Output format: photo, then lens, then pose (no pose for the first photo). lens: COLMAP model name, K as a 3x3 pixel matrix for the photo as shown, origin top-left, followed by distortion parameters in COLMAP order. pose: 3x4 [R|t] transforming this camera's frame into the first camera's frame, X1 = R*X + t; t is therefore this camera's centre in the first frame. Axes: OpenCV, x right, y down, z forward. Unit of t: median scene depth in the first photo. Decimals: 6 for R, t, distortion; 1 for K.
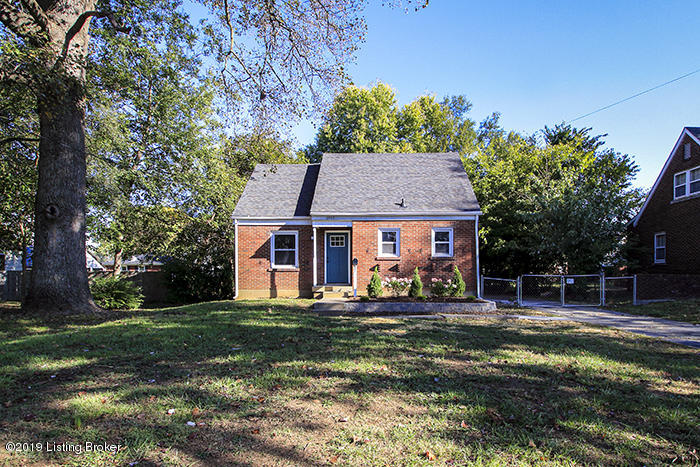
lens RADIAL K [[435.3, 0, 351.3], [0, 435.3, 290.0], [0, 0, 1]] dist [0.000723, 0.000141]
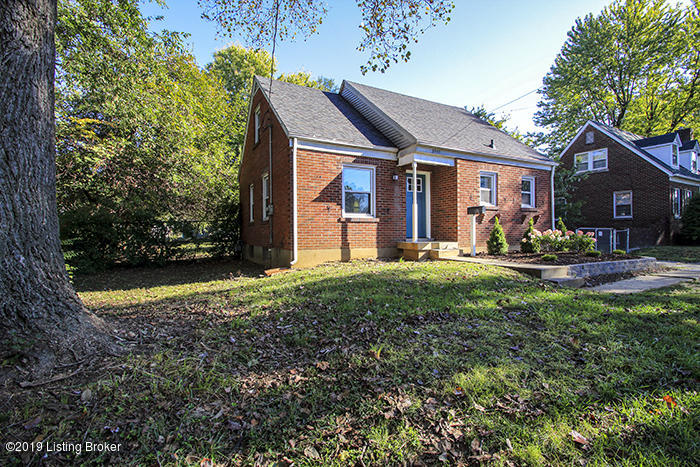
lens RADIAL K [[330.5, 0, 350.0], [0, 330.5, 233.5], [0, 0, 1]] dist [-0.004672, -0.001343]
pose [[0.863176, -0.006579, 0.504860, -0.445853], [0.018273, 0.999667, -0.018216, -0.015792], [-0.504572, 0.024949, 0.863009, 0.563227]]
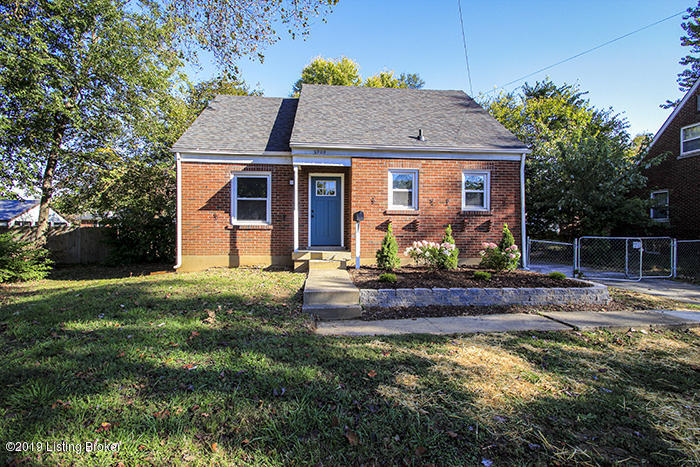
lens RADIAL K [[330.5, 0, 350.0], [0, 330.5, 233.5], [0, 0, 1]] dist [-0.004672, -0.001343]
pose [[0.992365, 0.004000, 0.123269, -0.061836], [-0.001355, 0.999767, -0.021537, -0.025489], [-0.123327, 0.021205, 0.992140, 0.461971]]
